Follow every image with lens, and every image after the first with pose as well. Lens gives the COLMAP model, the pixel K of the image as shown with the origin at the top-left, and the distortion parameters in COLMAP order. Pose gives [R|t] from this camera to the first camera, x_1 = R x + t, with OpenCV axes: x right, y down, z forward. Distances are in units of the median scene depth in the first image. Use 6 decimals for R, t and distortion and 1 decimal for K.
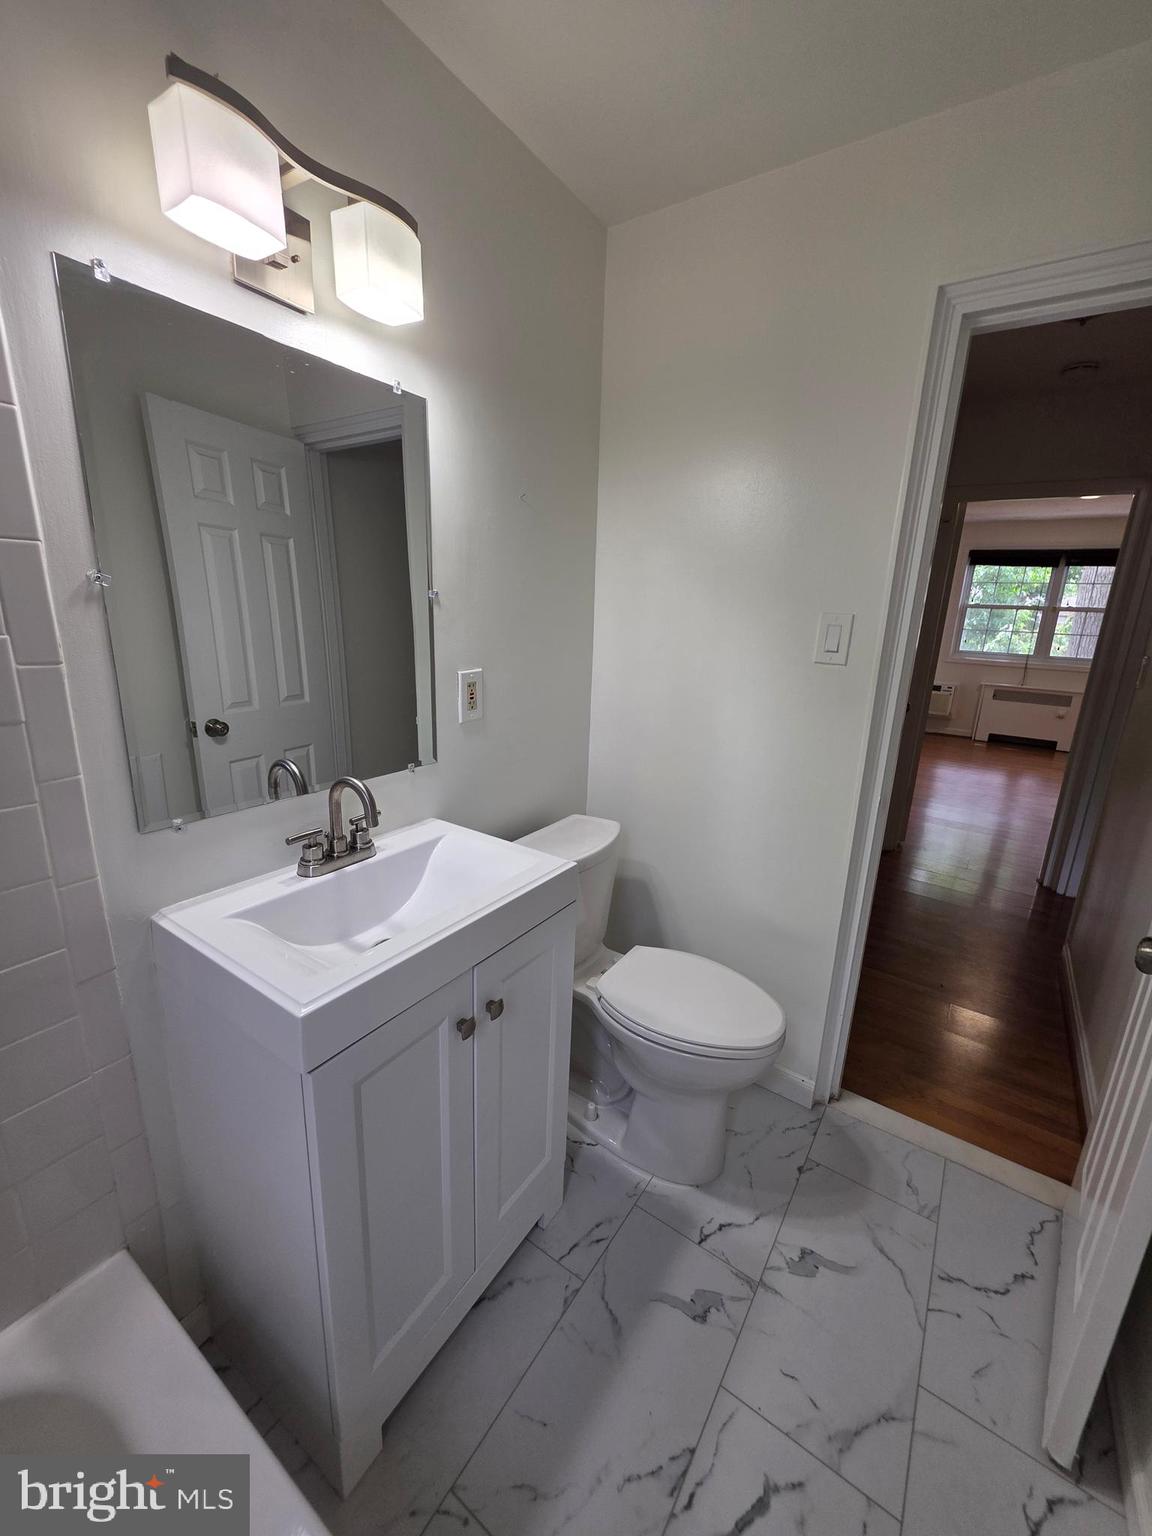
lens RADIAL K [[610.6, 0, 582.6], [0, 610.6, 763.6], [0, 0, 1]] dist [0.002363, -0.000278]
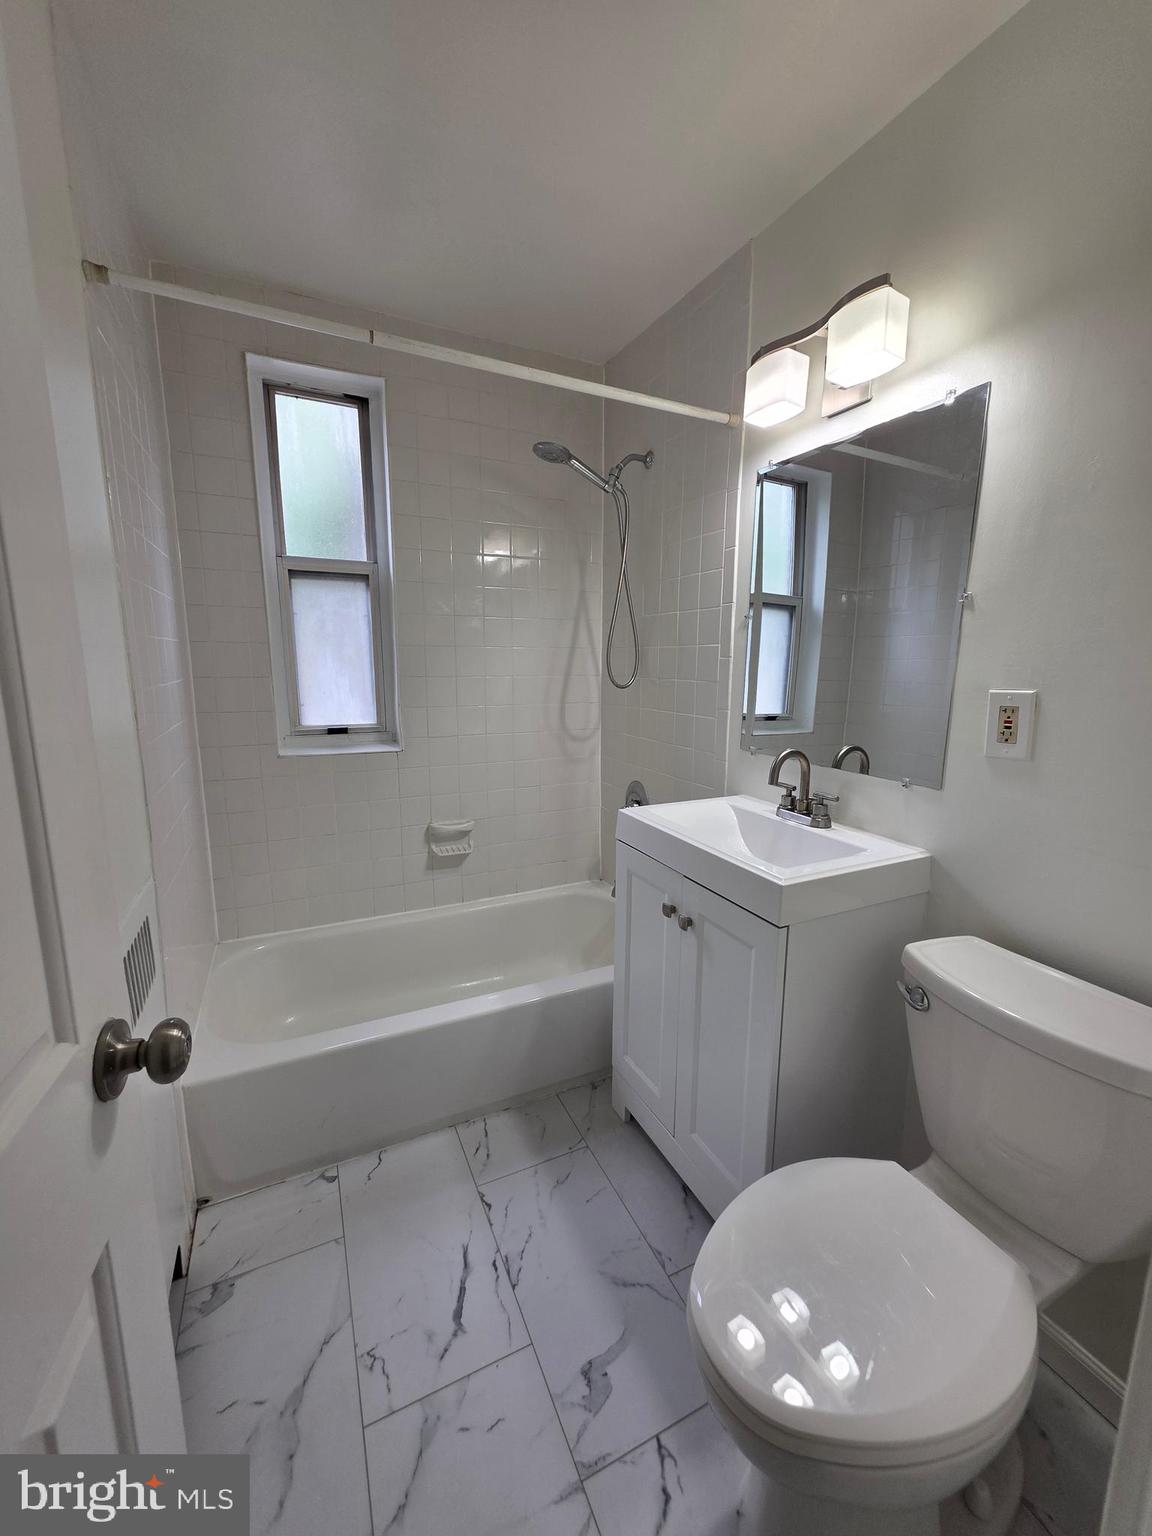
lens RADIAL K [[610.6, 0, 582.6], [0, 610.6, 763.6], [0, 0, 1]] dist [0.002363, -0.000278]
pose [[-0.500860, 0.102091, -0.859486, 0.868155], [-0.245003, 0.935682, 0.253915, -0.152188], [0.830128, 0.337753, -0.443633, 1.080522]]
